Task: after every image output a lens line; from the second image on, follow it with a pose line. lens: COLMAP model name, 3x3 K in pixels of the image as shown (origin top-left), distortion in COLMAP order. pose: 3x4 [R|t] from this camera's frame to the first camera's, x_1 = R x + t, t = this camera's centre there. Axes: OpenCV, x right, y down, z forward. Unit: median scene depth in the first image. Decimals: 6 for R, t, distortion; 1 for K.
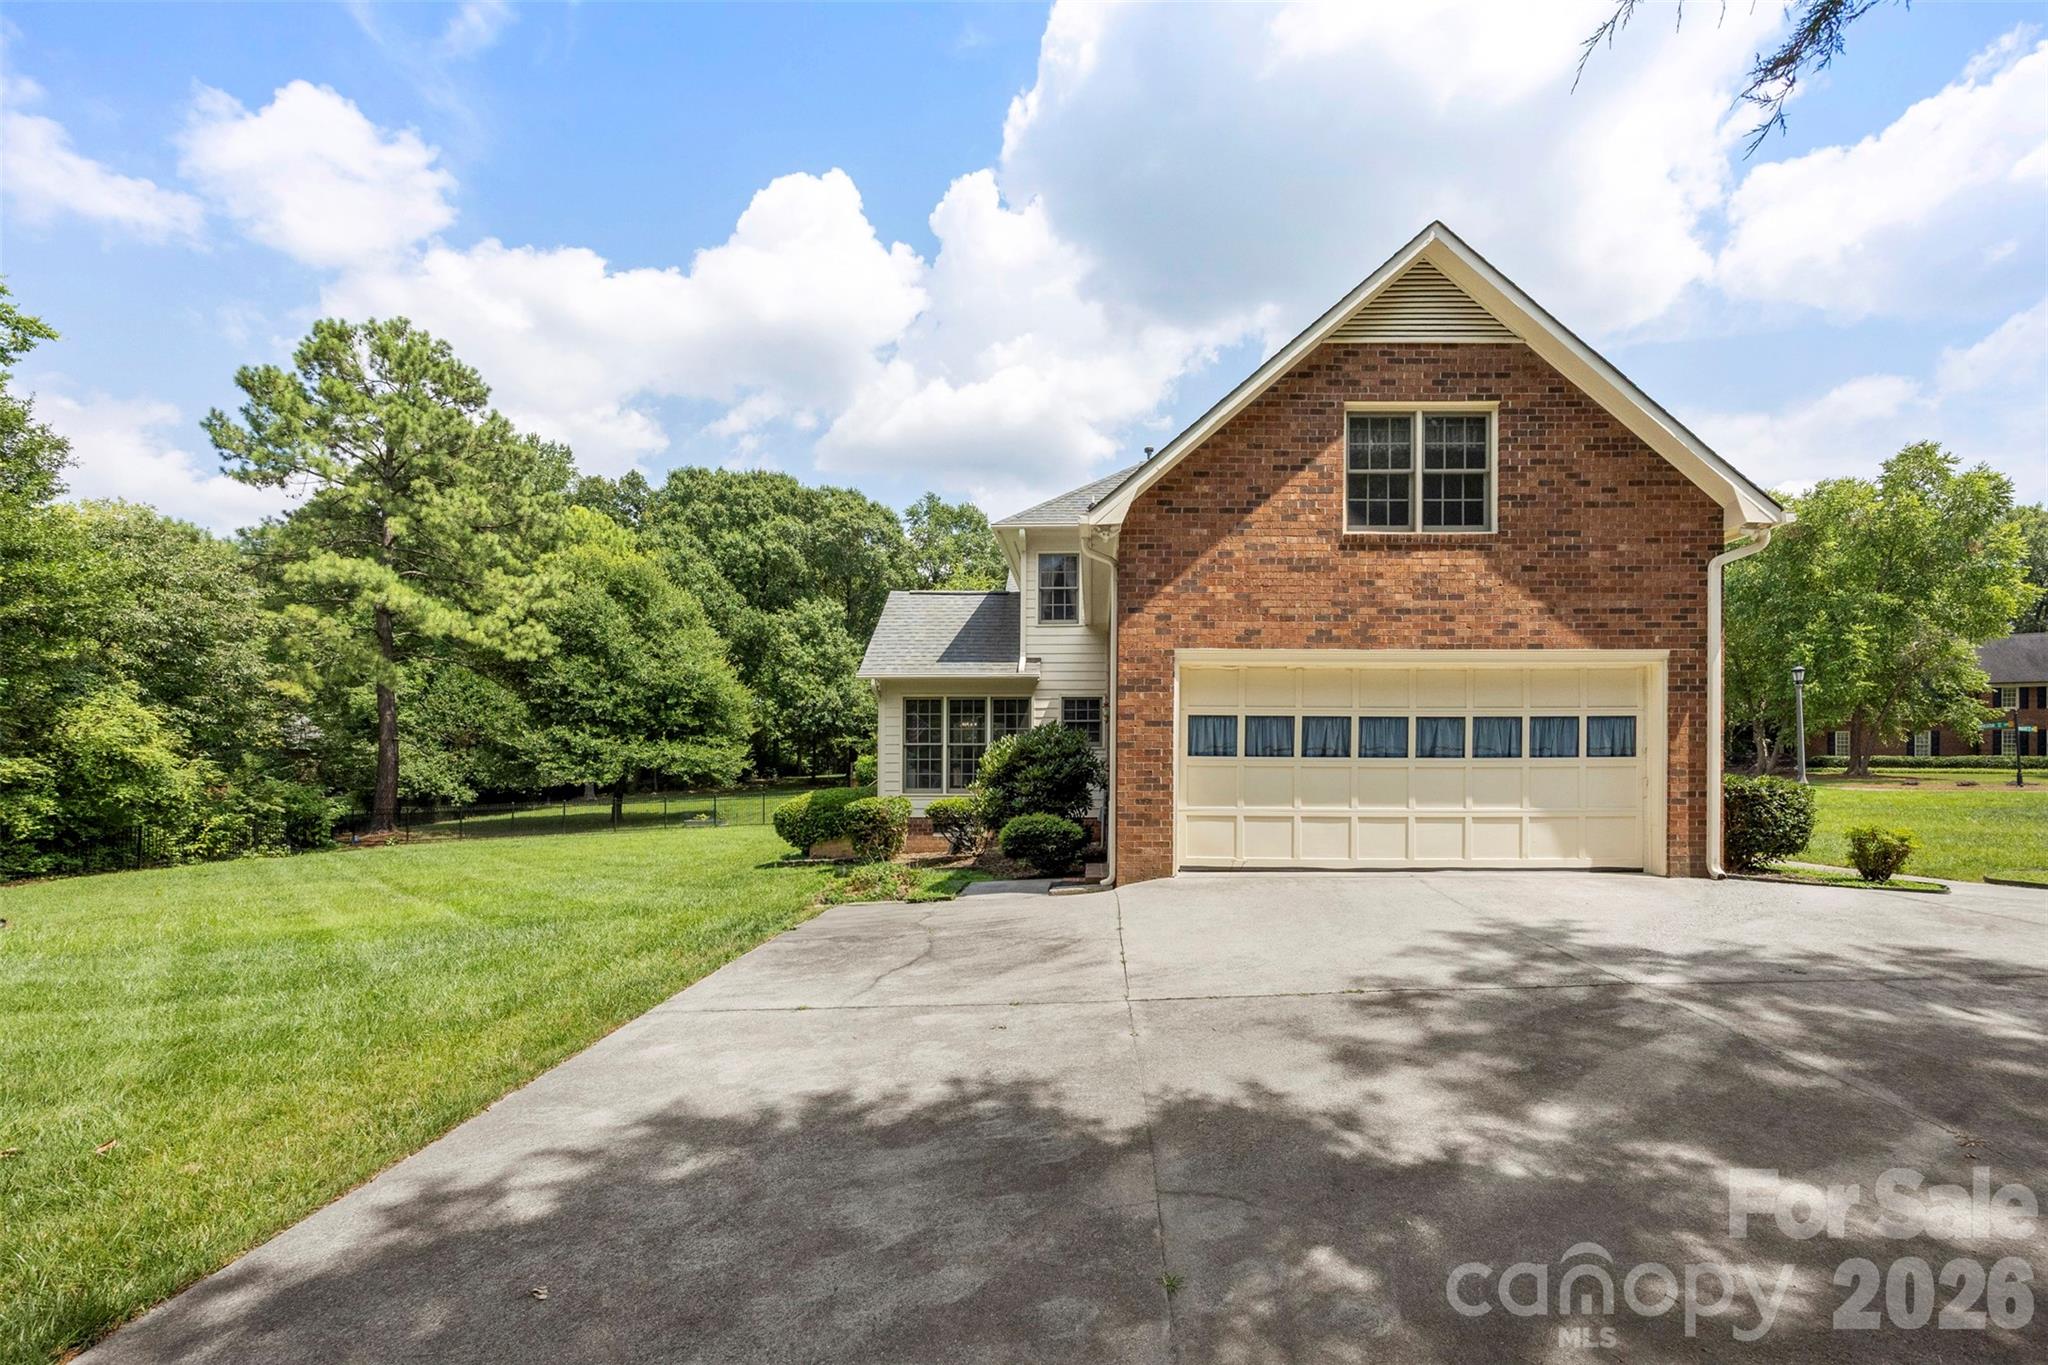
lens RADIAL K [[811.4, 0, 1025.6], [0, 811.4, 758.1], [0, 0, 1]] dist [0.000006, 0.000023]
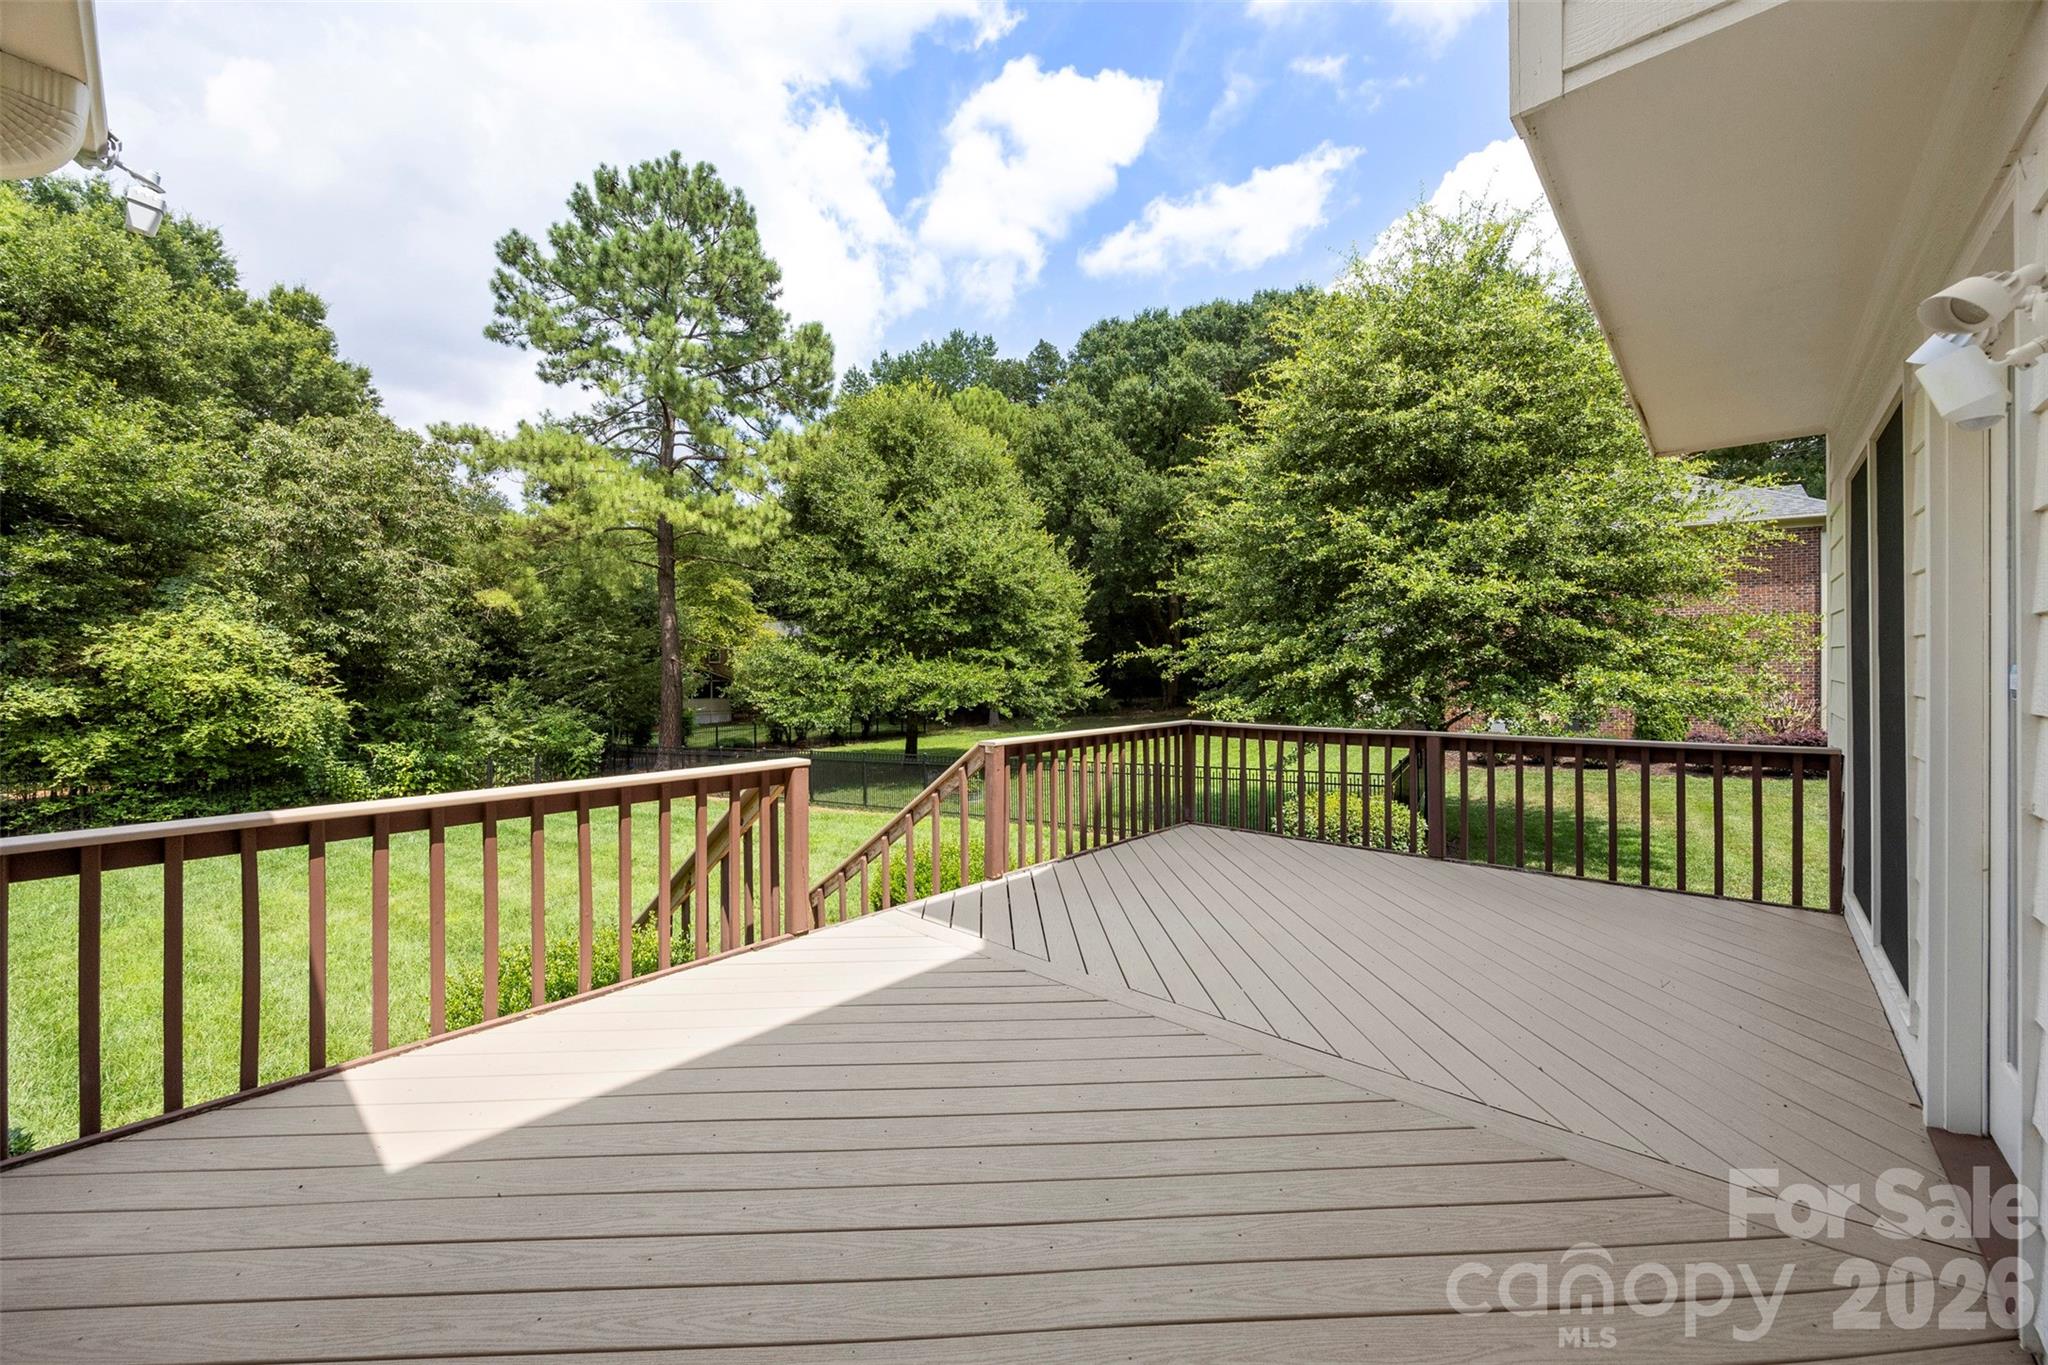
lens RADIAL K [[772.4, 0, 1019.7], [0, 772.4, 673.2], [0, 0, 1]] dist [0.000372, 0.000146]
pose [[0.793561, 0.001090, -0.608490, -0.011647], [0.001323, 0.999993, 0.003517, -0.010505], [0.608490, -0.003596, 0.793554, 0.546988]]
